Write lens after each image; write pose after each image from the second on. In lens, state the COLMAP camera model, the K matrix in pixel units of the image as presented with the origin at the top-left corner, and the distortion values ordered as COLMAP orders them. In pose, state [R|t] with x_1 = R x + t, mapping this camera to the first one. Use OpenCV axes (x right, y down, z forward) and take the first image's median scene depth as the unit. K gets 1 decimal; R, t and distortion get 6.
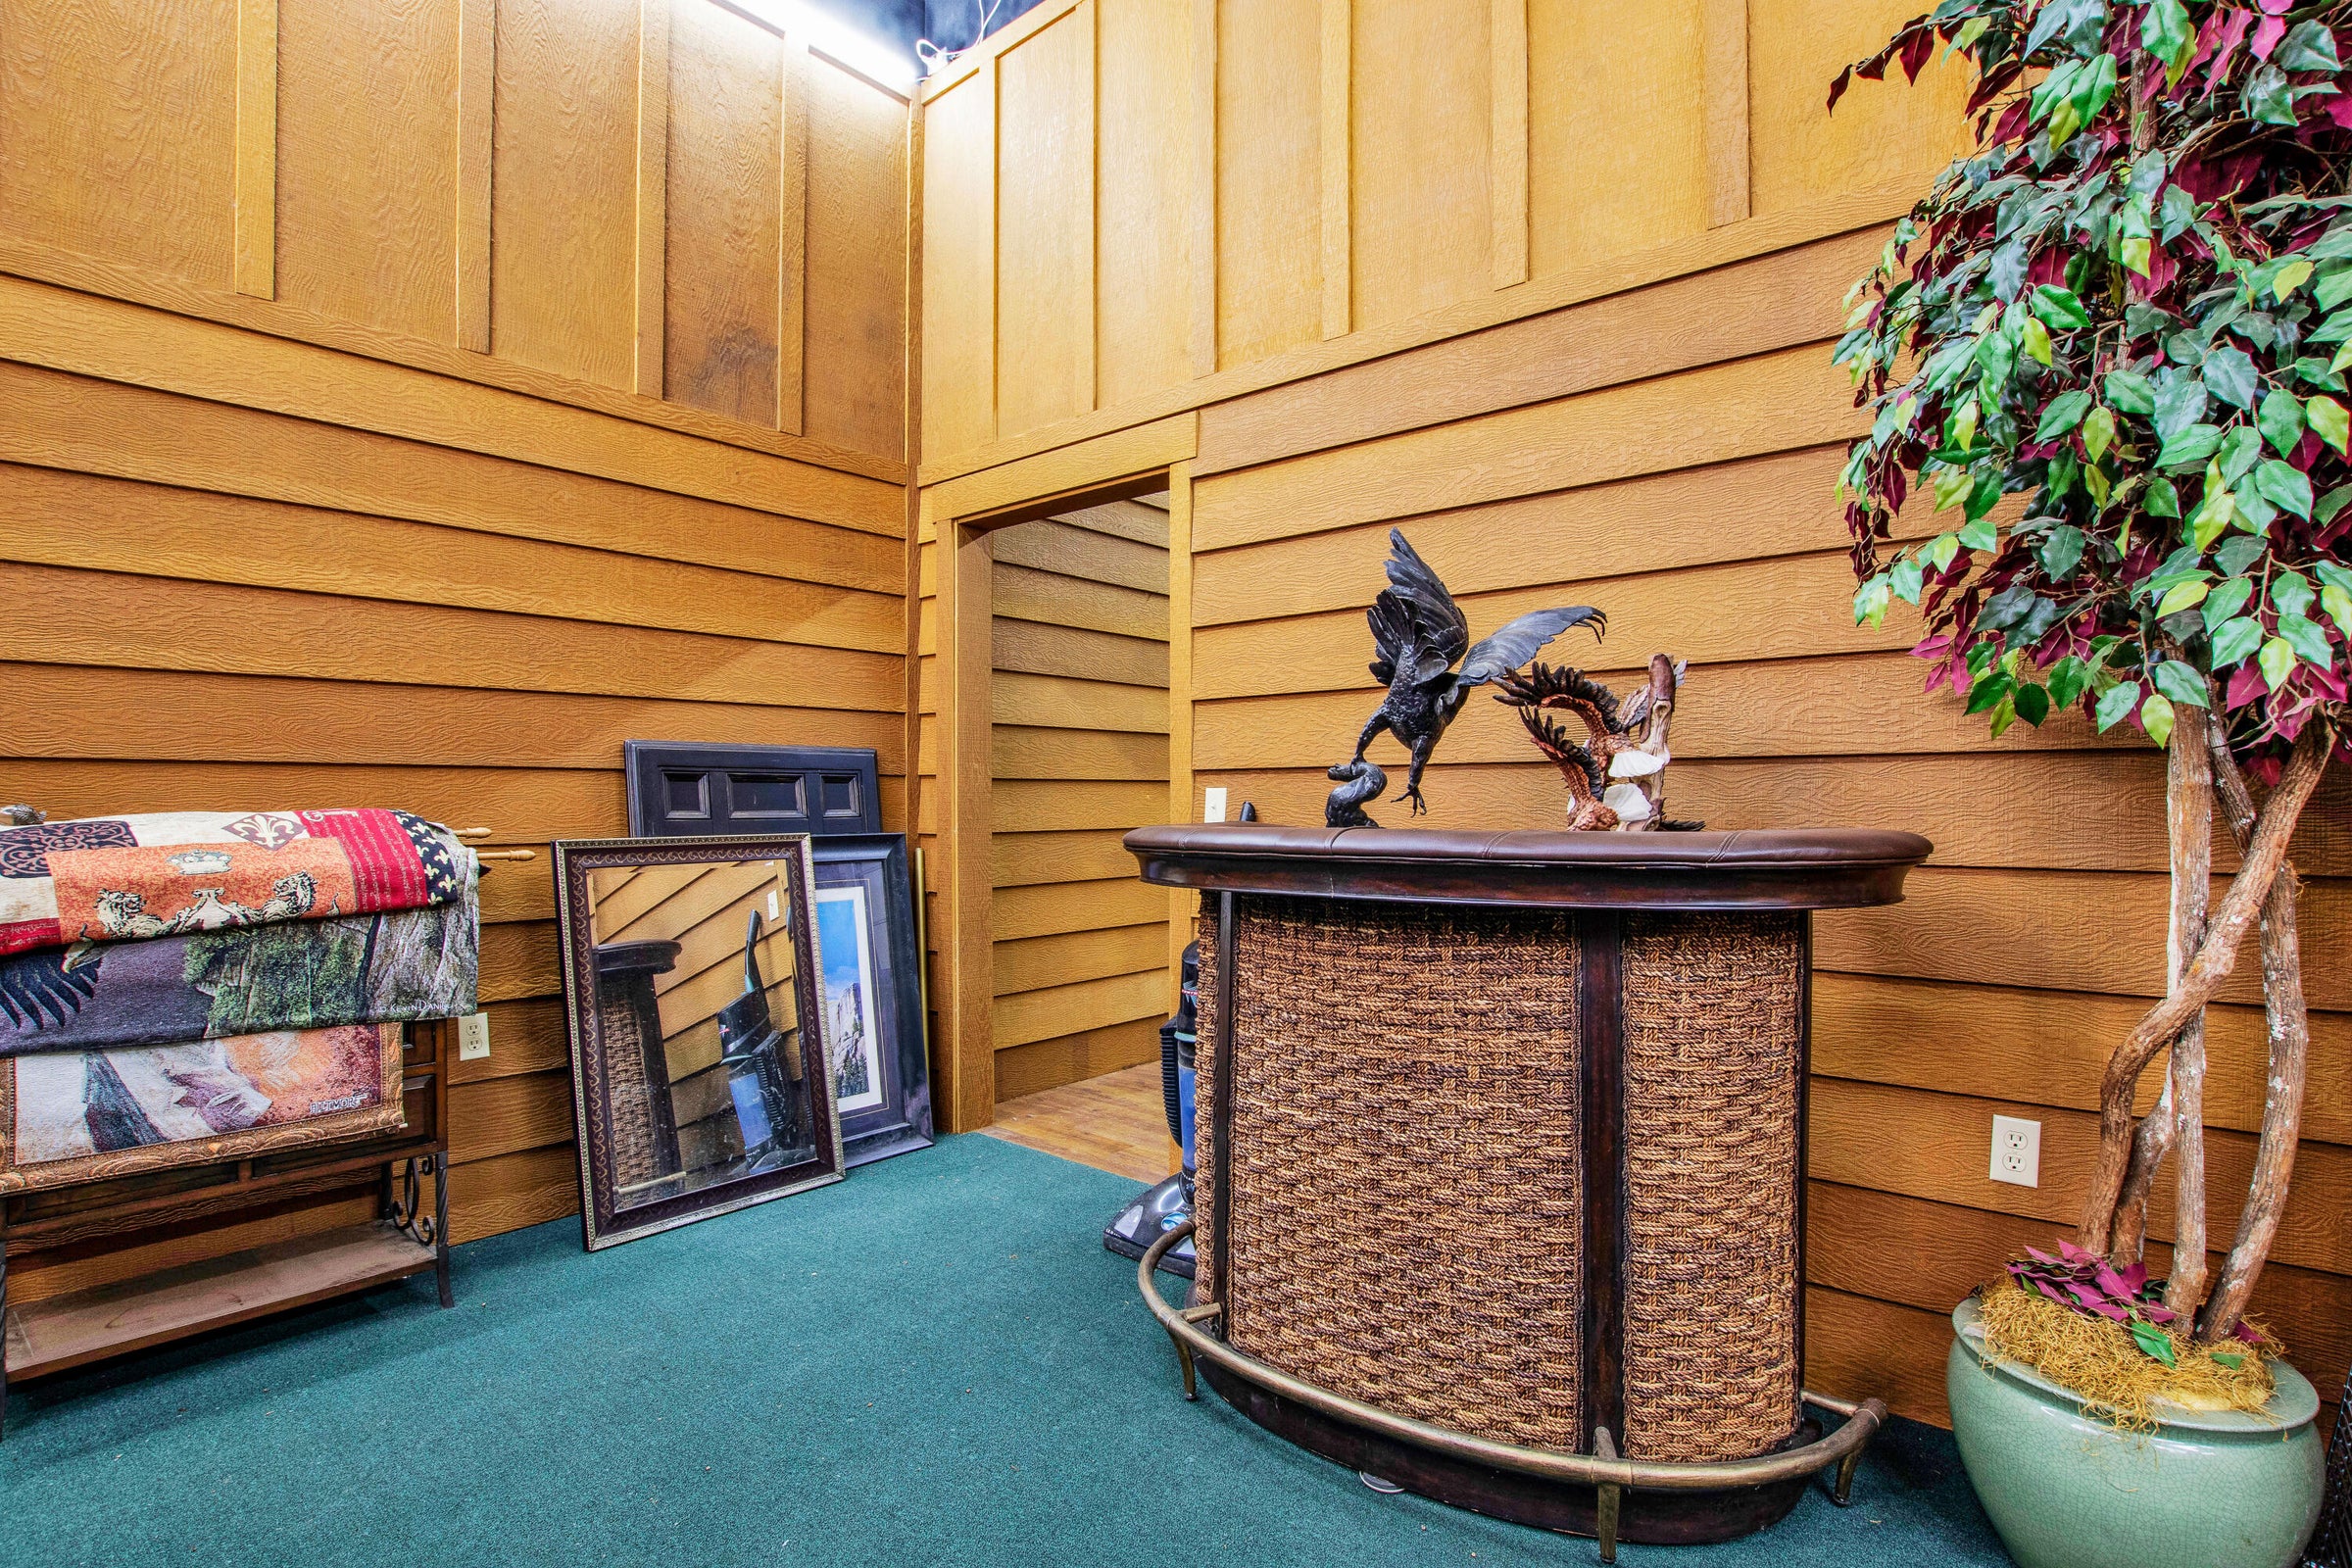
lens RADIAL K [[1170.0, 0, 1174.9], [0, 1170.0, 823.1], [0, 0, 1]] dist [-0.030448, 0.000015]
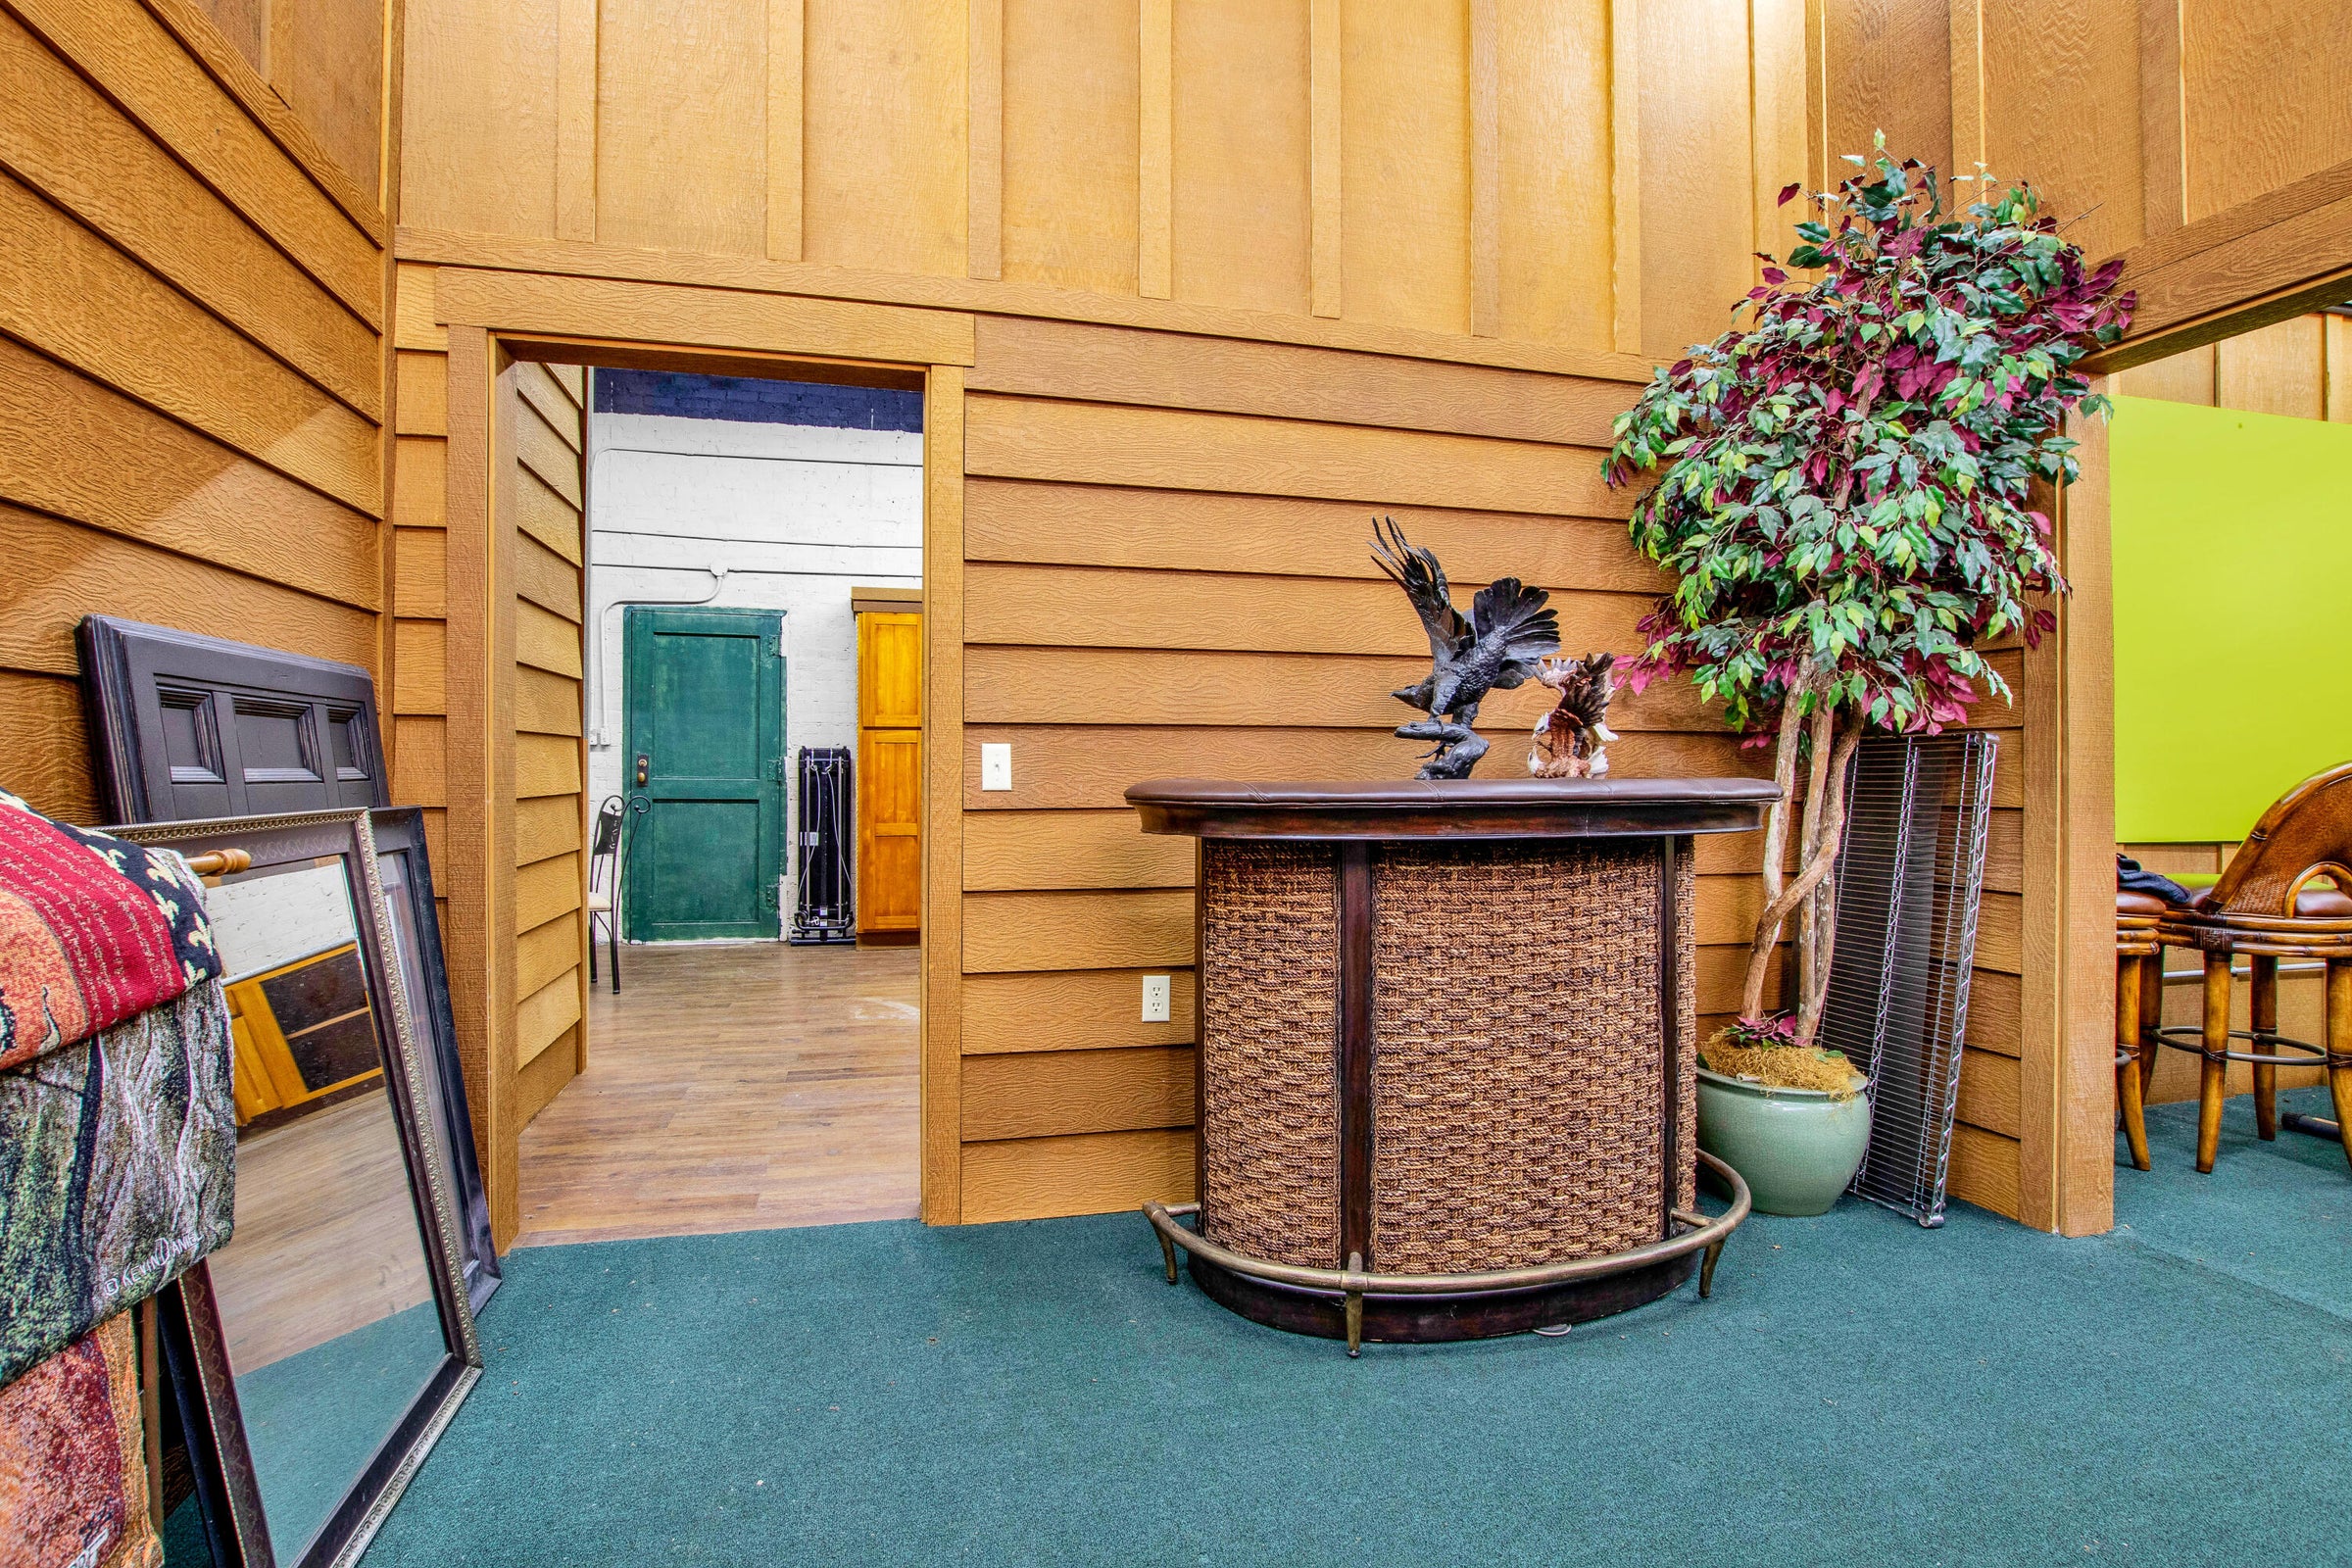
lens RADIAL K [[1130.8, 0, 1176.0], [0, 1130.8, 784.0], [0, 0, 1]] dist [-0.022679, -0.000581]
pose [[0.575113, -0.007187, 0.818042, -0.756824], [0.012837, 0.999918, -0.000240, 0.003748], [-0.817973, 0.010639, 0.575158, 0.498708]]
